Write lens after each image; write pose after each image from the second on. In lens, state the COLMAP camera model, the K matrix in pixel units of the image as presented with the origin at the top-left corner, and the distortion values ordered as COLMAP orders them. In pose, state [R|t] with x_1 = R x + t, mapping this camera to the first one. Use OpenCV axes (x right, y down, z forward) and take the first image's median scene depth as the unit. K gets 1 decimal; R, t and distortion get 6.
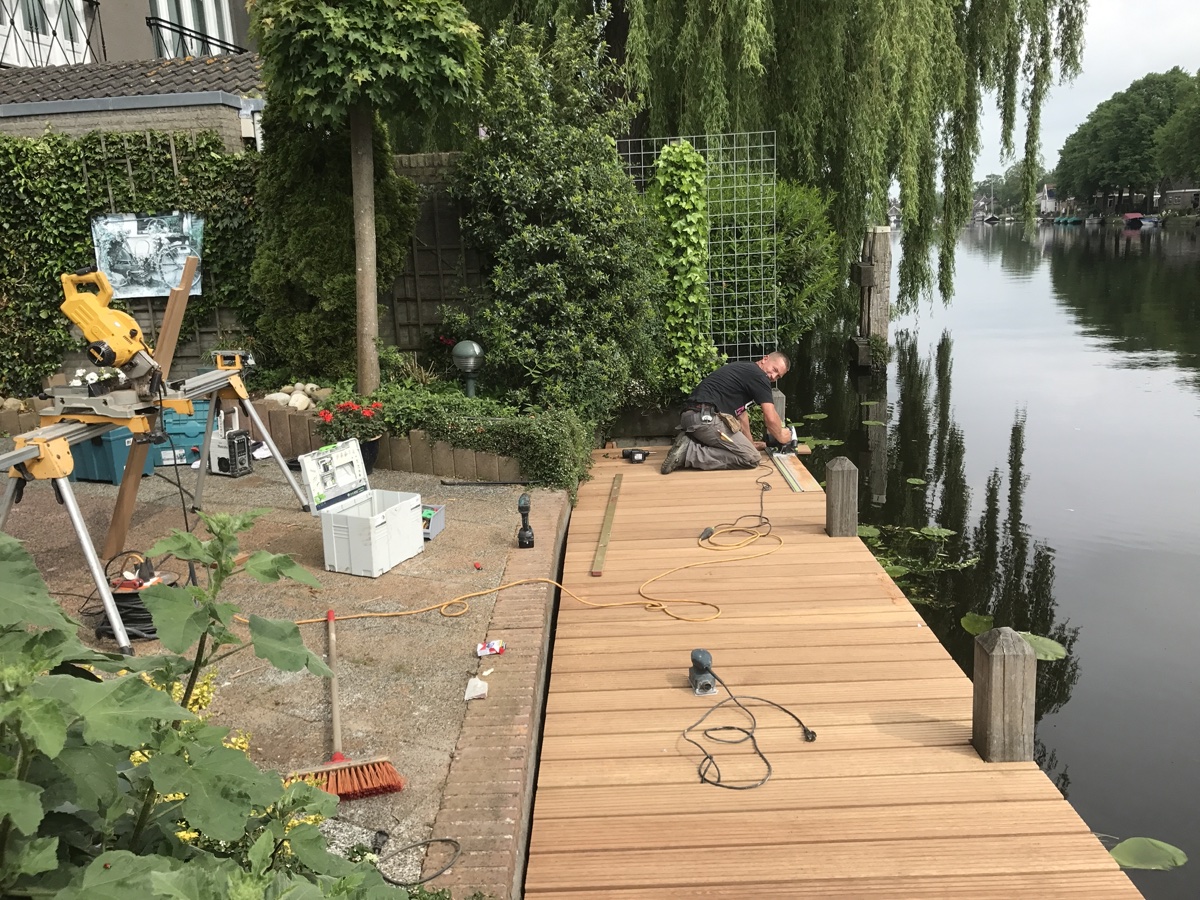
lens RADIAL K [[1046.6, 0, 600.0], [0, 1046.6, 450.0], [0, 0, 1]] dist [0.038731, -0.001260]
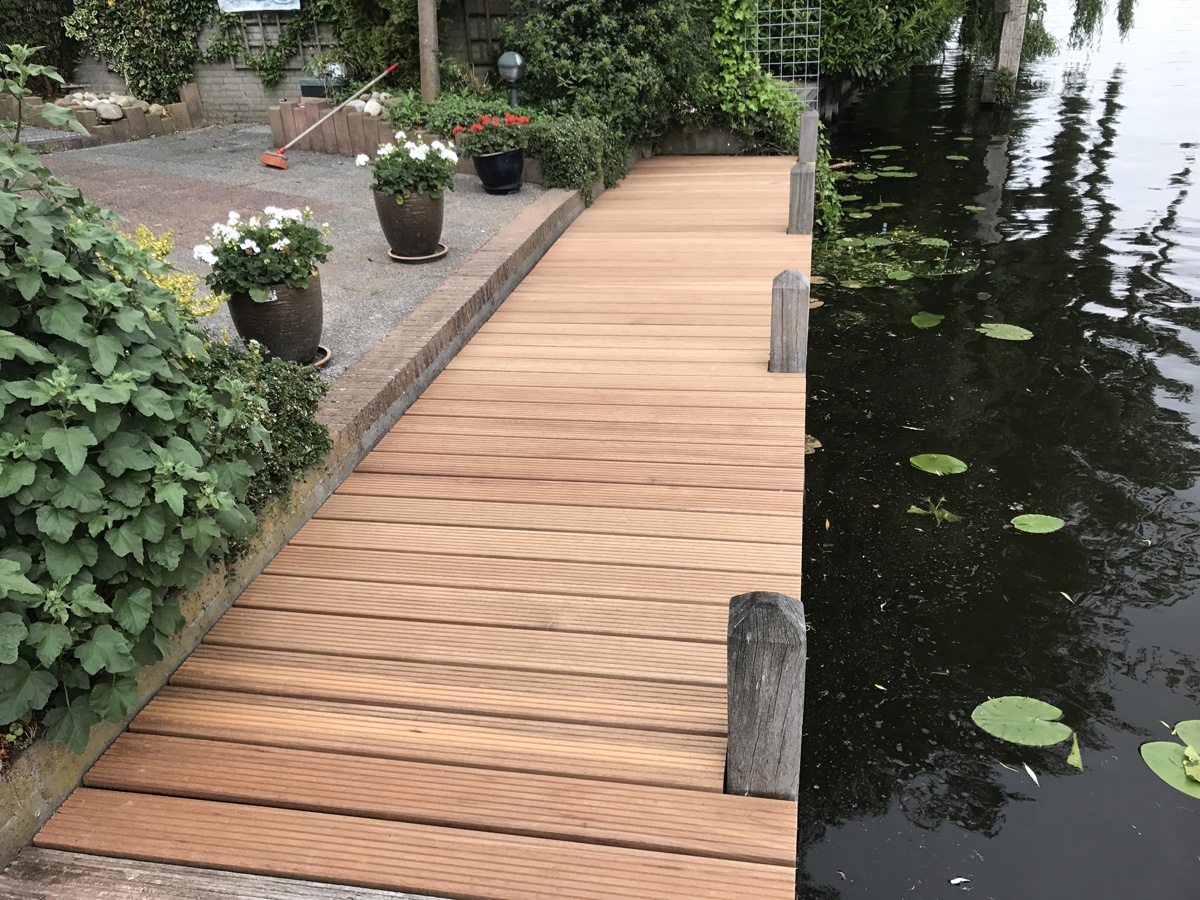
lens RADIAL K [[1046.6, 0, 600.0], [0, 1046.6, 450.0], [0, 0, 1]] dist [0.038731, -0.001260]
pose [[0.982748, 0.075504, -0.168837, 0.168237], [-0.035842, 0.973317, 0.226646, 0.044977], [0.181444, -0.216685, 0.959232, -0.124405]]
